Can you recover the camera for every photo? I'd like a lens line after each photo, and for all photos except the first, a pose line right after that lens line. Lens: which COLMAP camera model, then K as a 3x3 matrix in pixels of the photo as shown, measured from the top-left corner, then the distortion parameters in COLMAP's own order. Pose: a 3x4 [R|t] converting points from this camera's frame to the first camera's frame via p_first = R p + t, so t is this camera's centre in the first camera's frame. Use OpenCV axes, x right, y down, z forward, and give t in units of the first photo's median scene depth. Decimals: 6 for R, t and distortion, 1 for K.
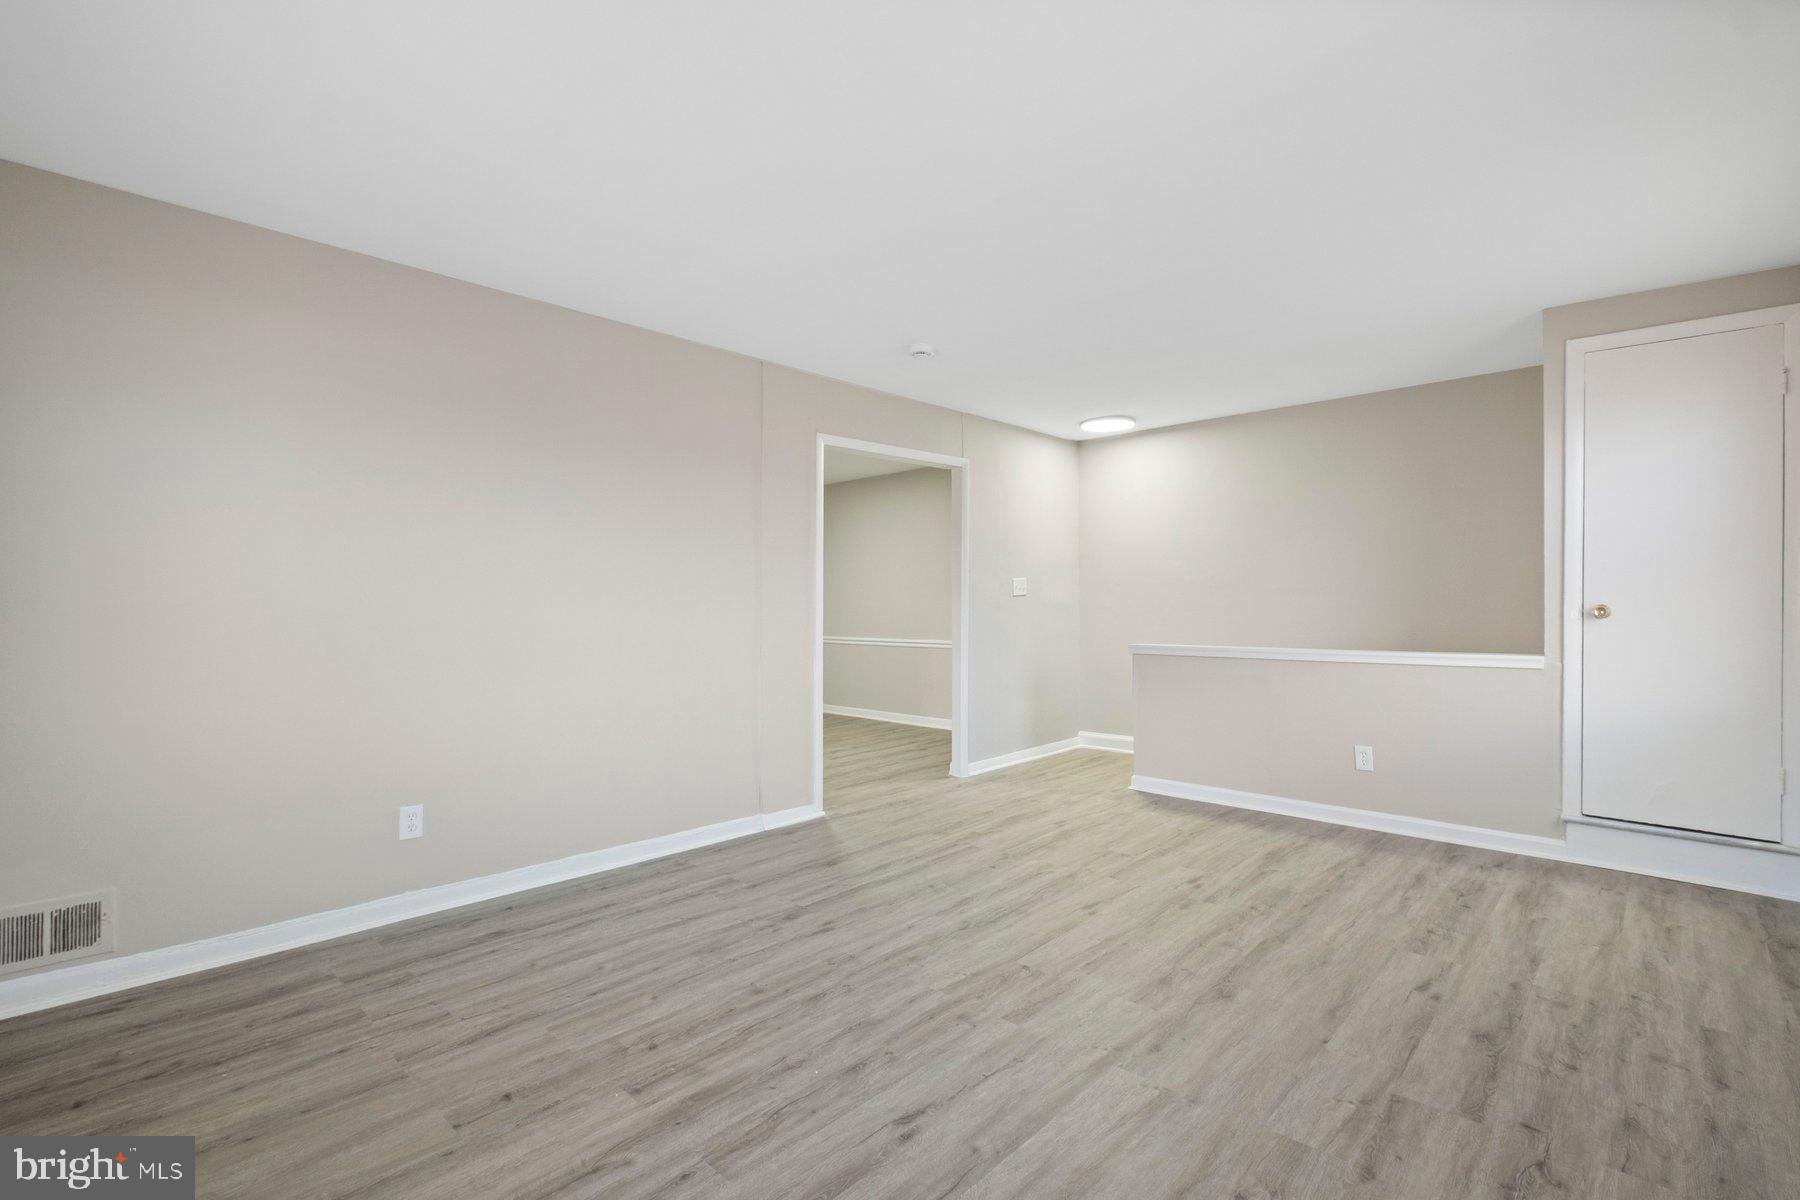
lens RADIAL K [[805.8, 0, 900.0], [0, 805.8, 600.0], [0, 0, 1]] dist [0.002324, -0.000158]
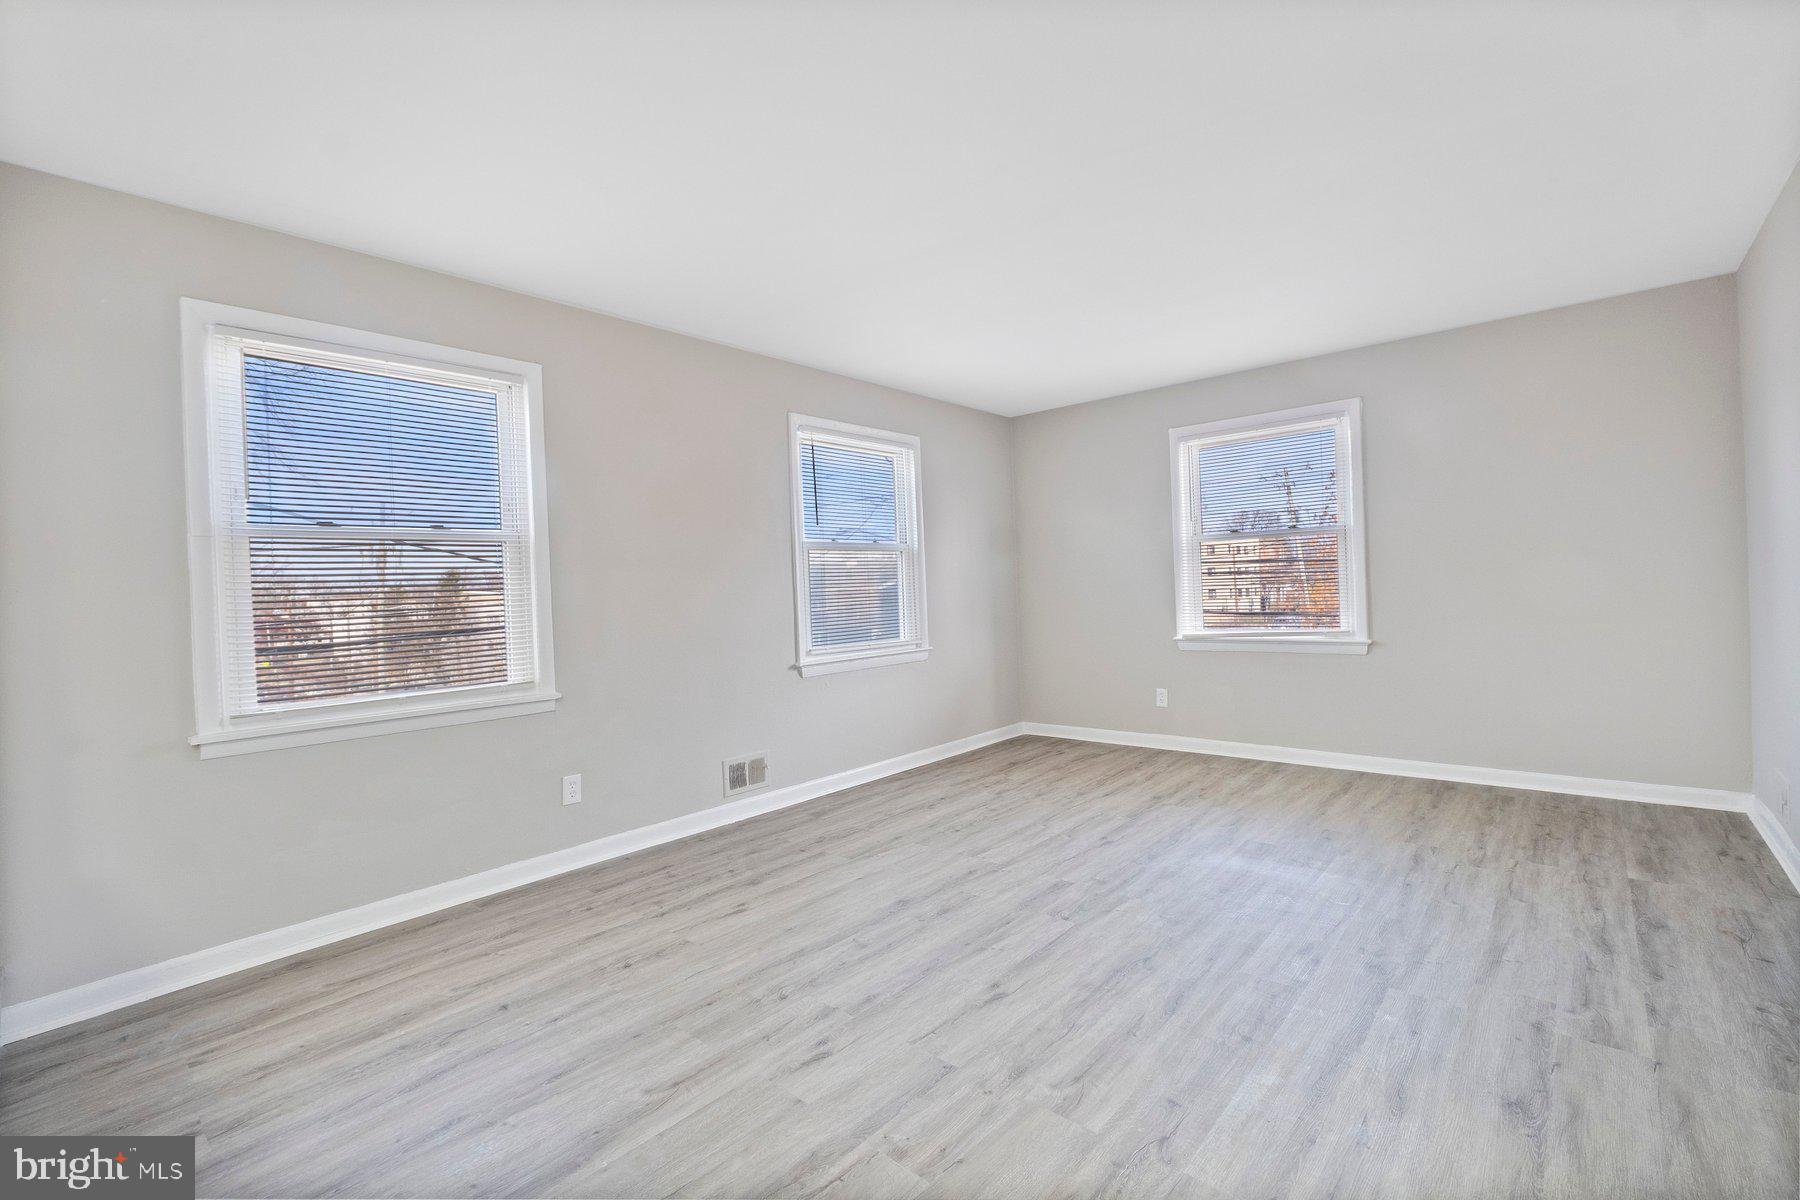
lens RADIAL K [[805.8, 0, 900.0], [0, 805.8, 600.0], [0, 0, 1]] dist [0.002324, -0.000158]
pose [[-0.998007, 0.042437, -0.046693, 0.414986], [0.042137, 0.999084, 0.007406, 0.010614], [0.046965, 0.005424, -0.998882, 2.095474]]
